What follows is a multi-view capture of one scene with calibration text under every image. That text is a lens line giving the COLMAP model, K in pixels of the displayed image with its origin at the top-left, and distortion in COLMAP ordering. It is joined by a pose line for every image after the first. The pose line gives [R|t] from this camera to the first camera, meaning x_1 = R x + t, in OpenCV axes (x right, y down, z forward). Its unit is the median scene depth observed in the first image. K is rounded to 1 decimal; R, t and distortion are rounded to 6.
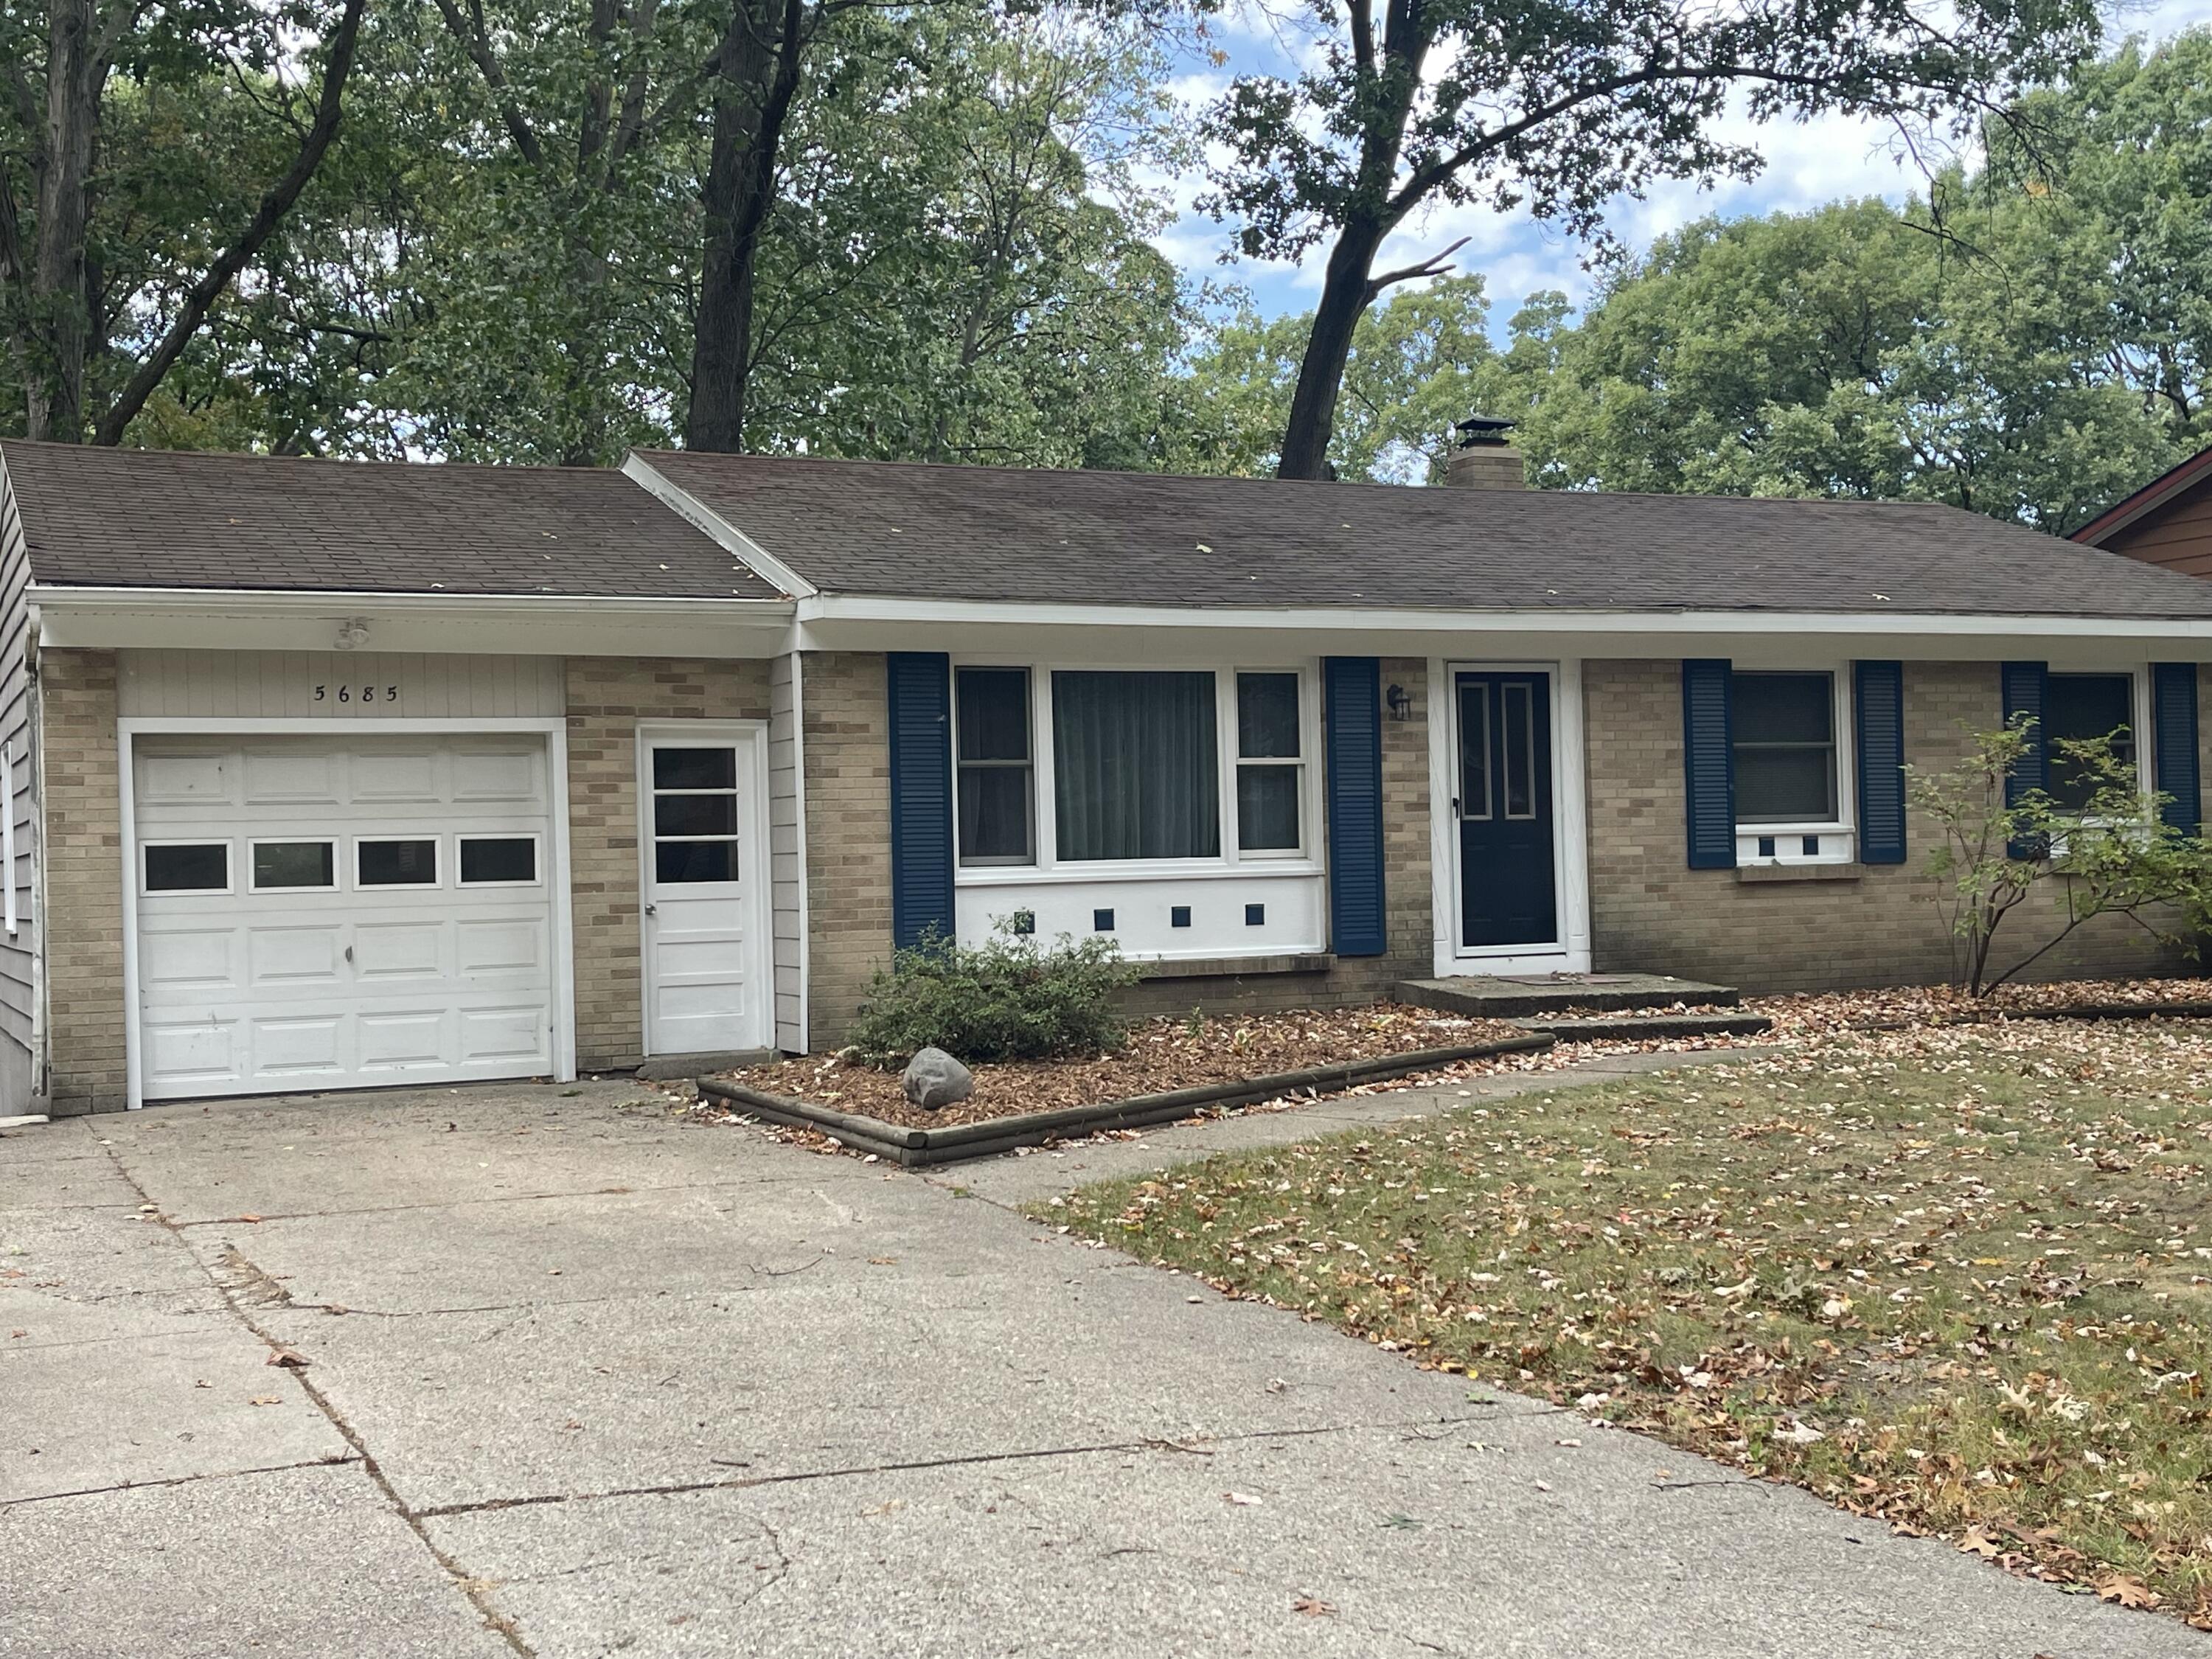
lens RADIAL K [[2564.1, 0, 1106.0], [0, 2564.1, 829.5], [0, 0, 1]] dist [0.048102, -0.038534]
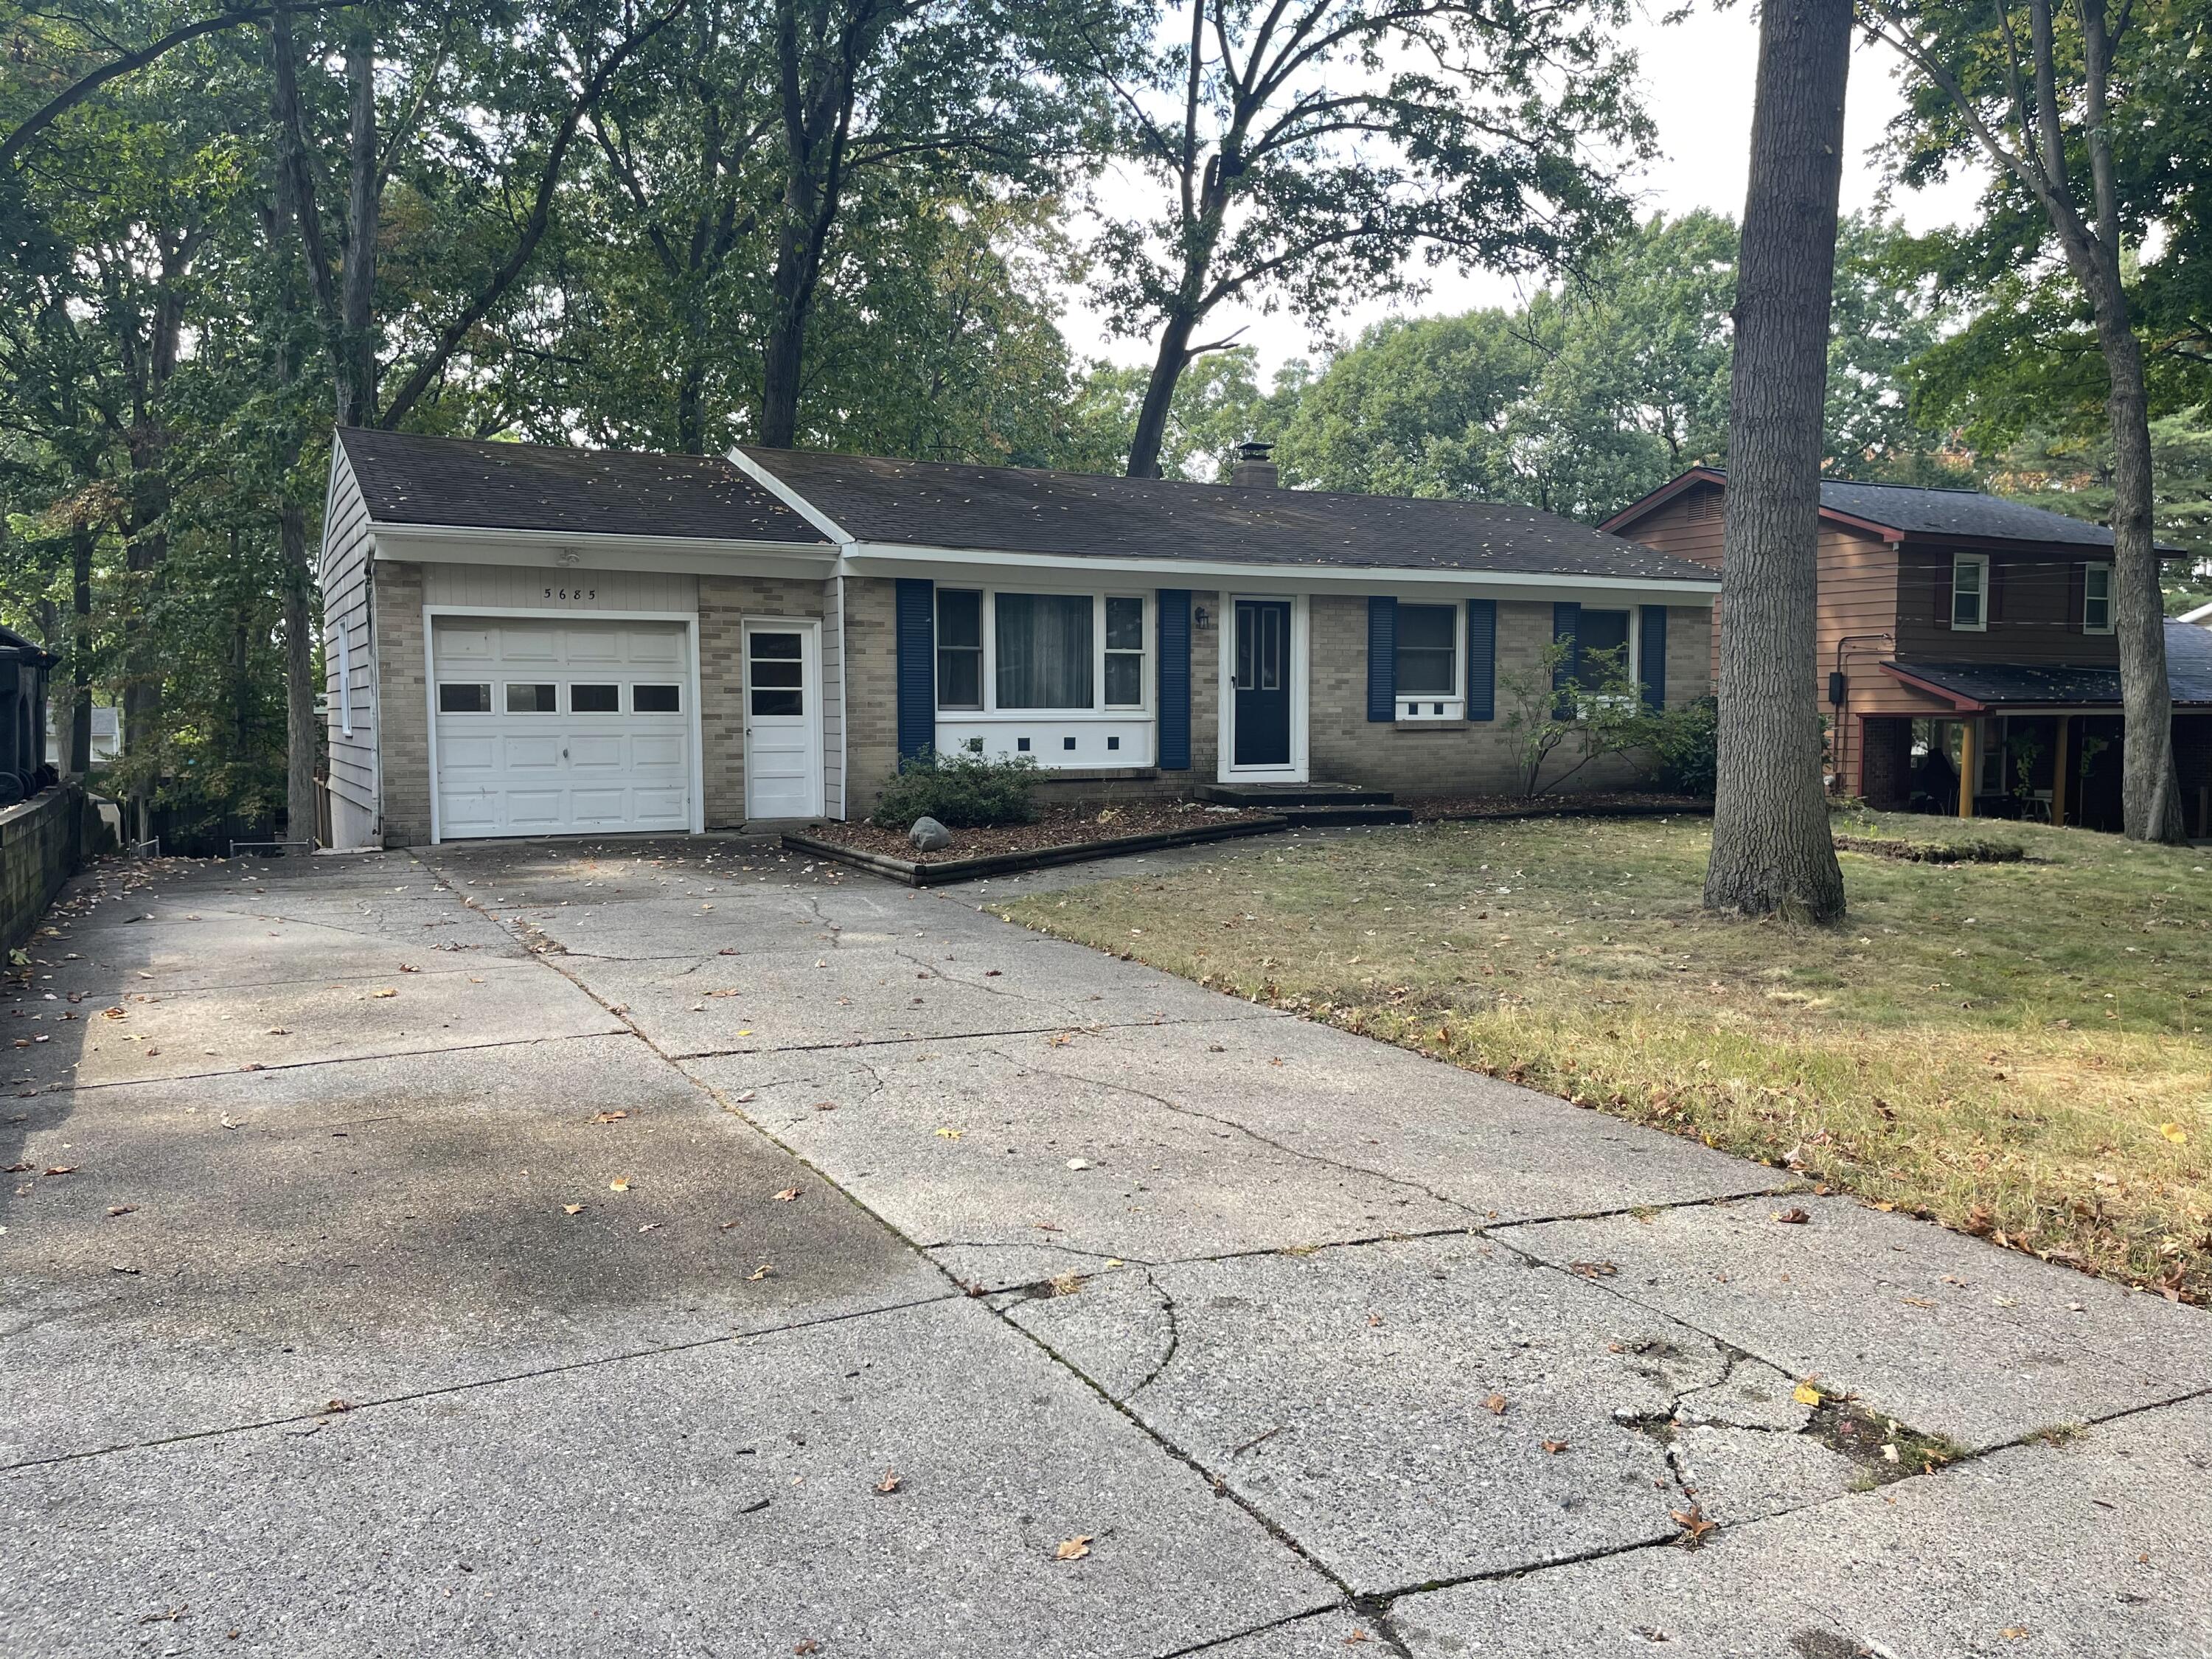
lens RADIAL K [[1701.6, 0, 1110.3], [0, 1701.6, 884.6], [0, 0, 1]] dist [0.060576, -0.110430]
pose [[0.996959, 0.016616, 0.076131, -0.027287], [-0.025406, 0.992926, 0.115987, -0.004128], [-0.073665, -0.117568, 0.990329, -0.117669]]
